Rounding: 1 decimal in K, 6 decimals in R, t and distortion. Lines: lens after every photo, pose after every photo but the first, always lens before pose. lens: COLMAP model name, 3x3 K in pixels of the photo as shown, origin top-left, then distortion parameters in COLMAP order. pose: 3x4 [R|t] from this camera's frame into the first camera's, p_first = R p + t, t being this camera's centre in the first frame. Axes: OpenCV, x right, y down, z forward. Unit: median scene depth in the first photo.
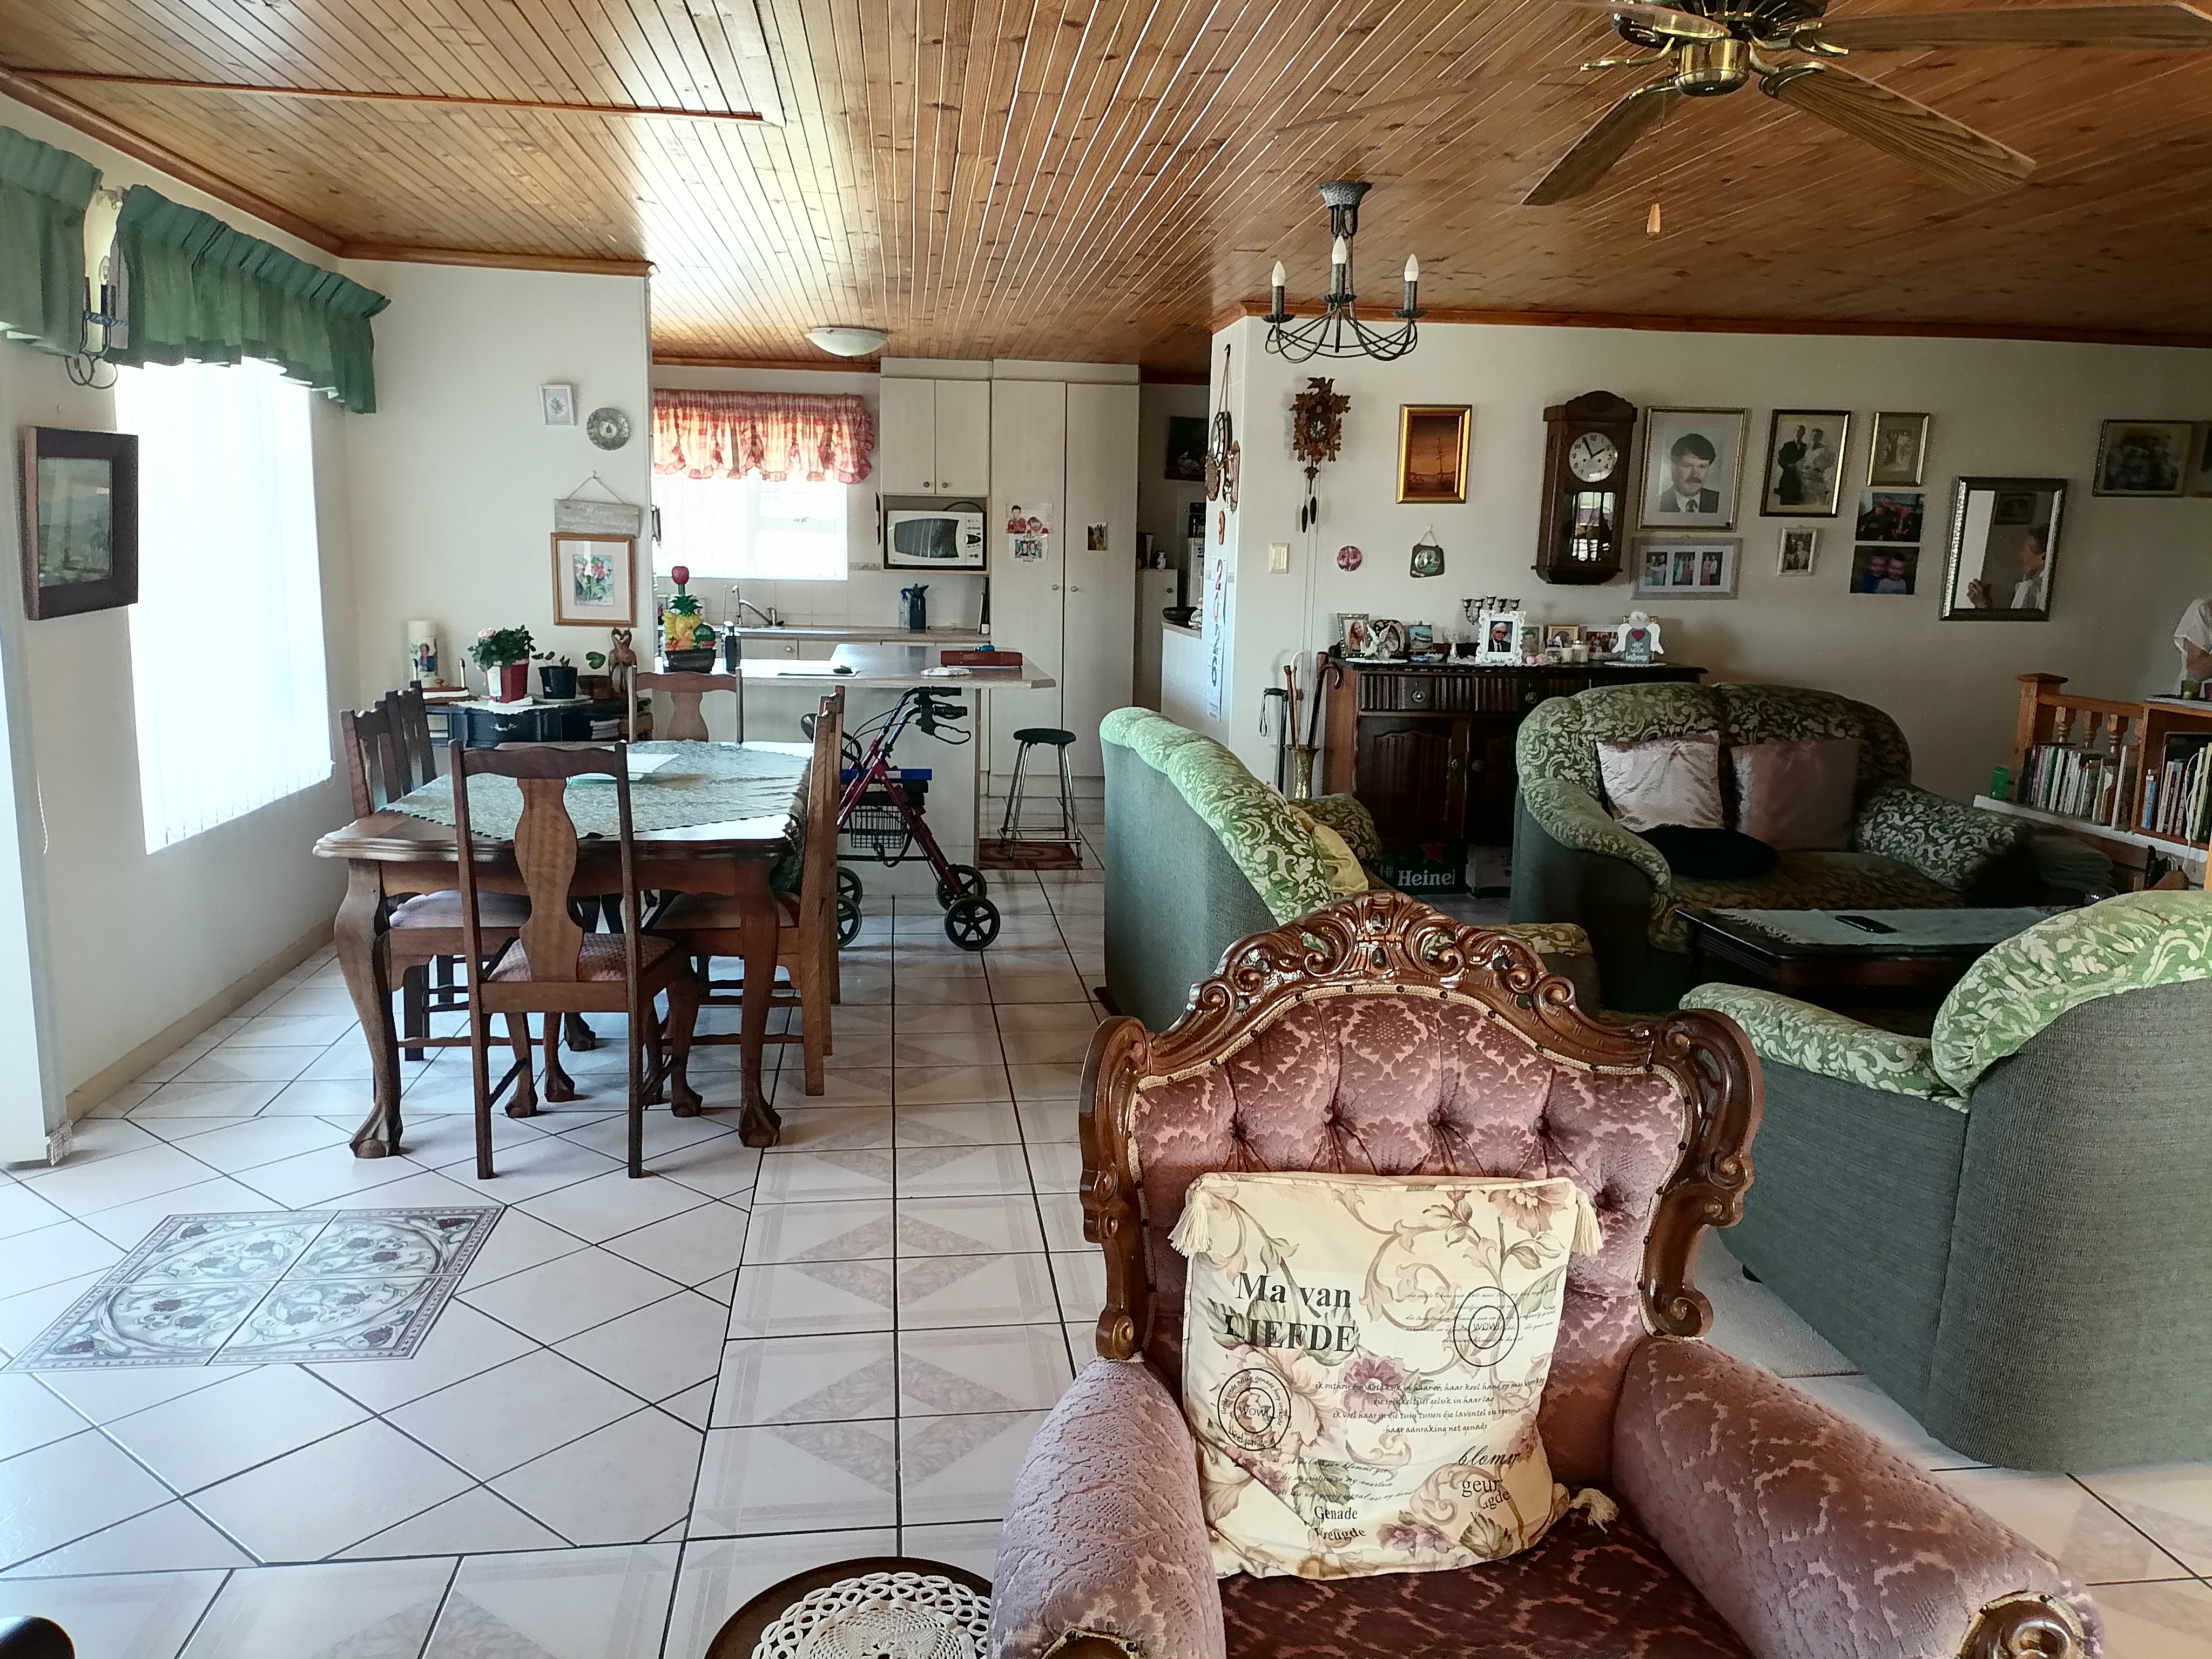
lens RADIAL K [[1659.7, 0, 1115.4], [0, 1659.7, 845.3], [0, 0, 1]] dist [0.043599, -0.043935]
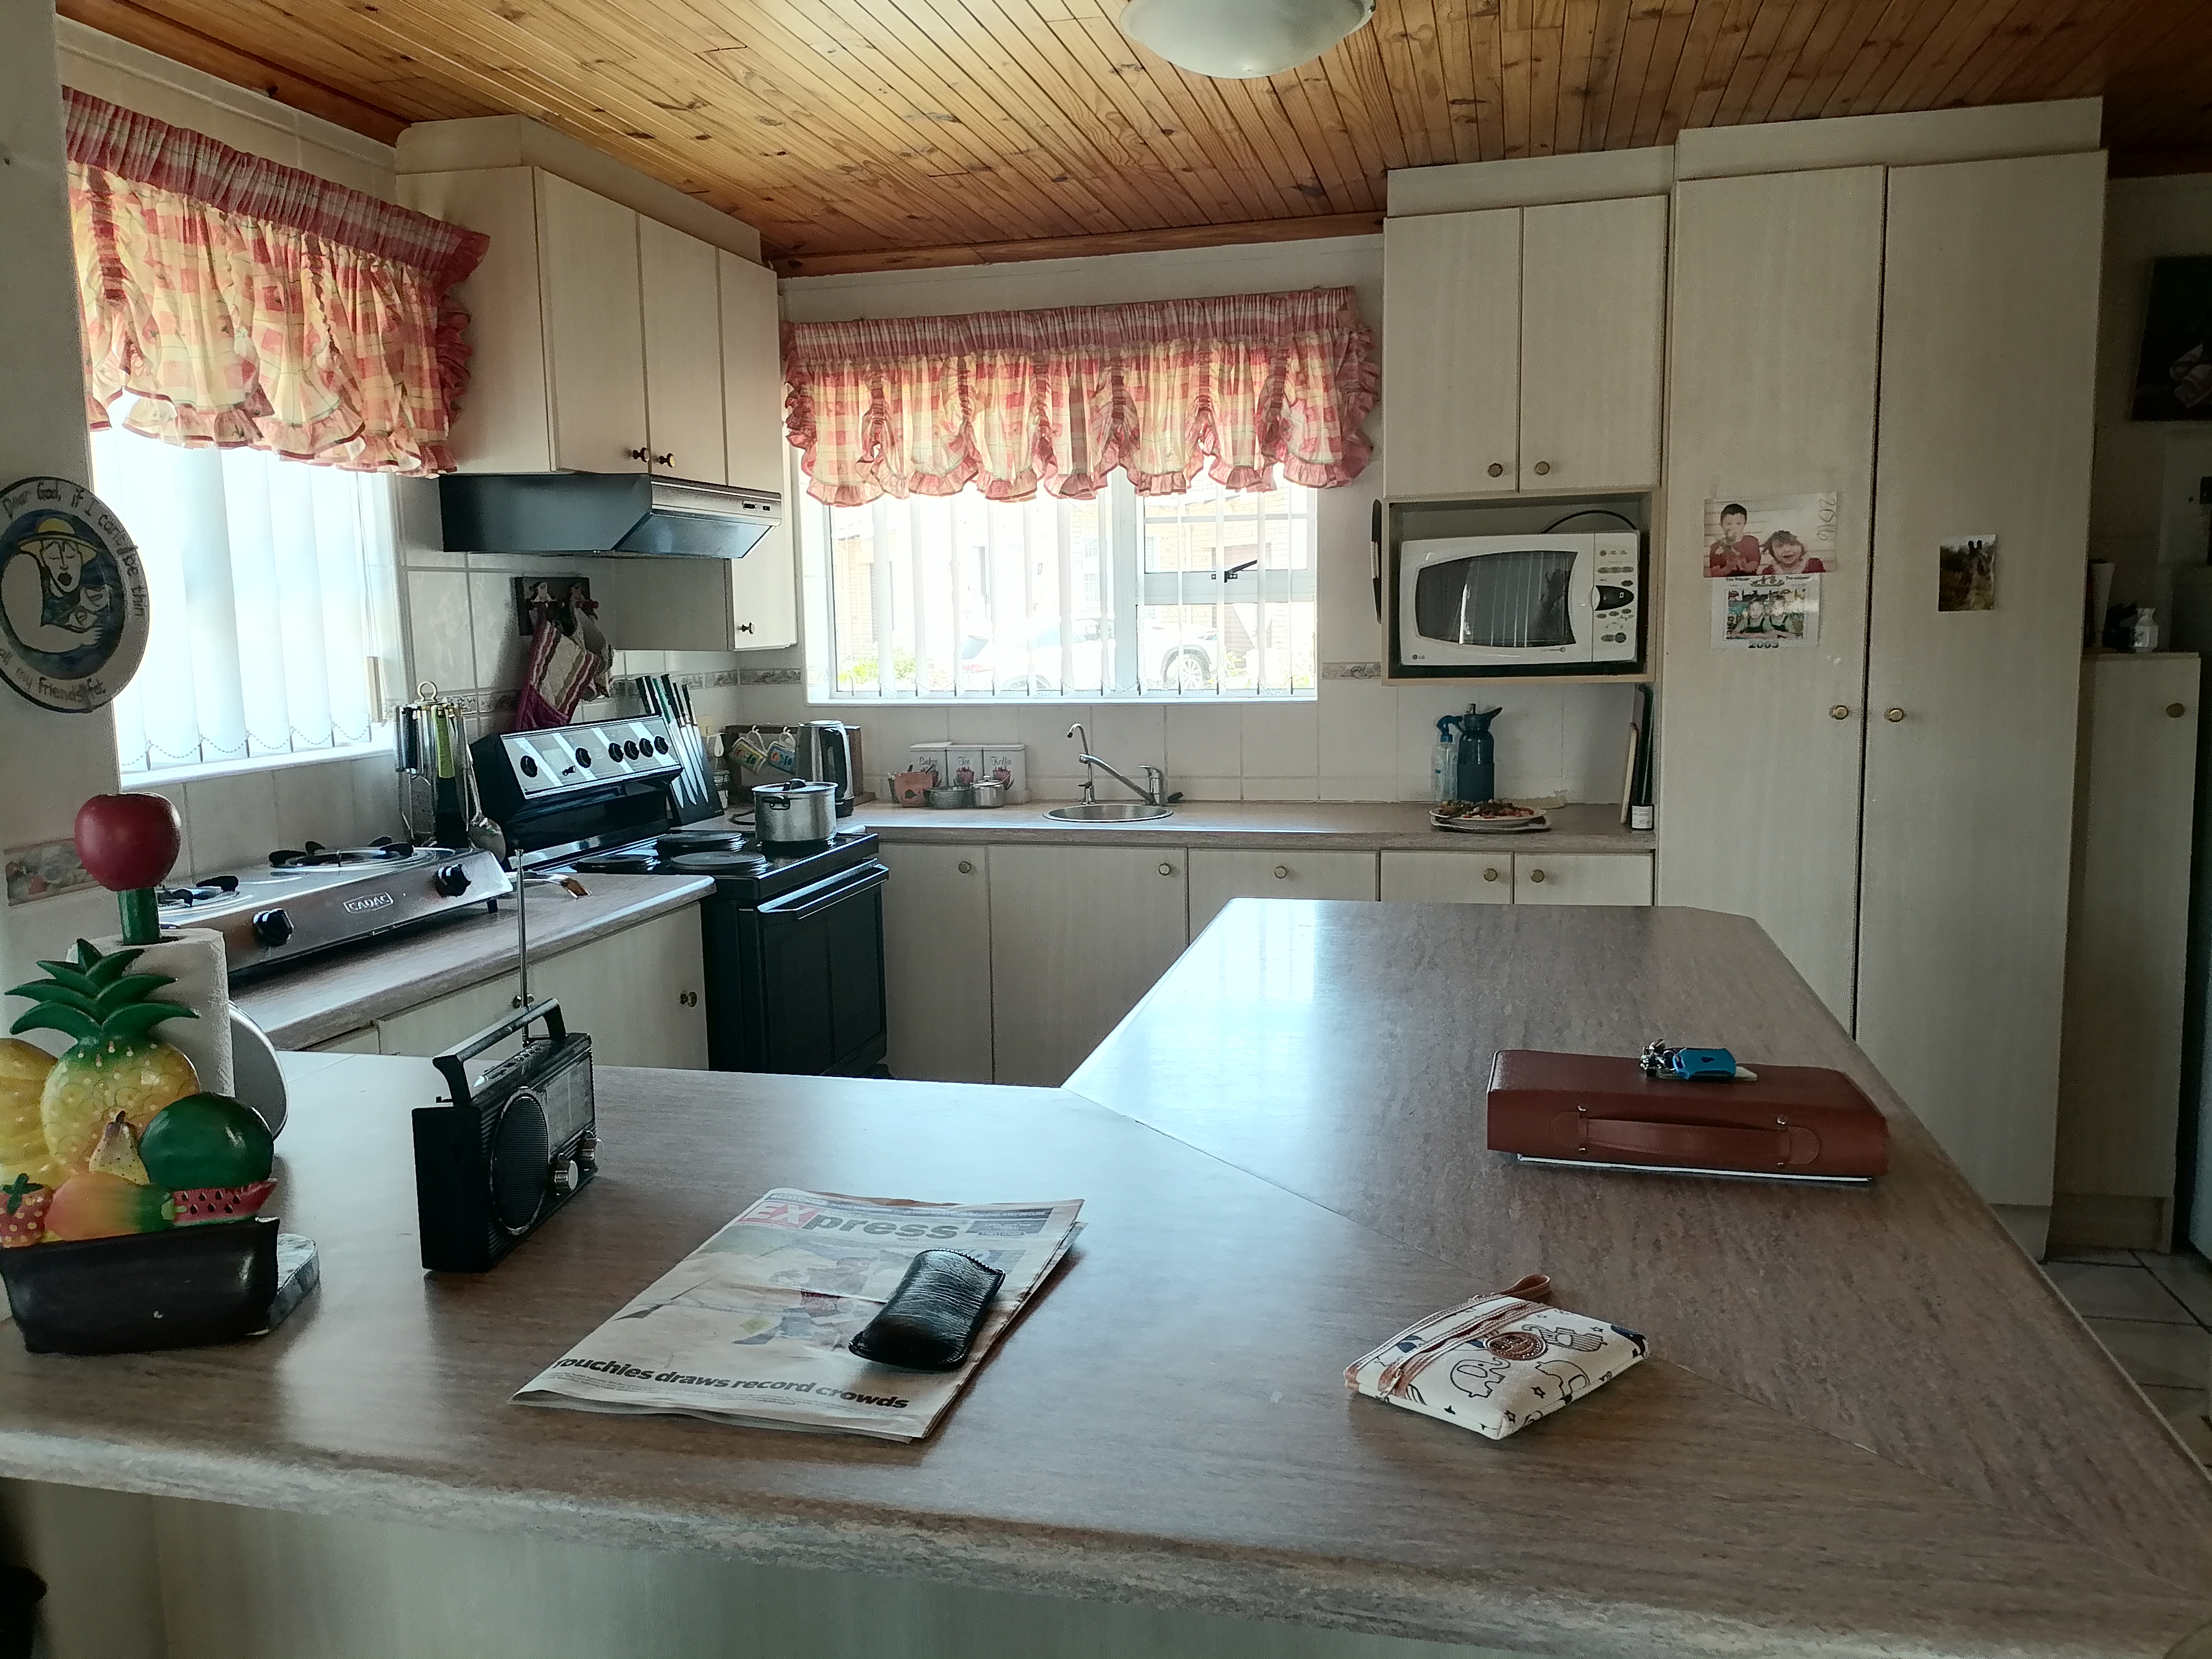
lens RADIAL K [[1659.7, 0, 1092.4], [0, 1659.7, 833.2], [0, 0, 1]] dist [0.043599, -0.043935]
pose [[0.932338, 0.005625, -0.361543, -0.056165], [-0.023427, 0.998718, -0.044876, -0.104740], [0.360827, 0.050310, 0.931275, 0.574648]]
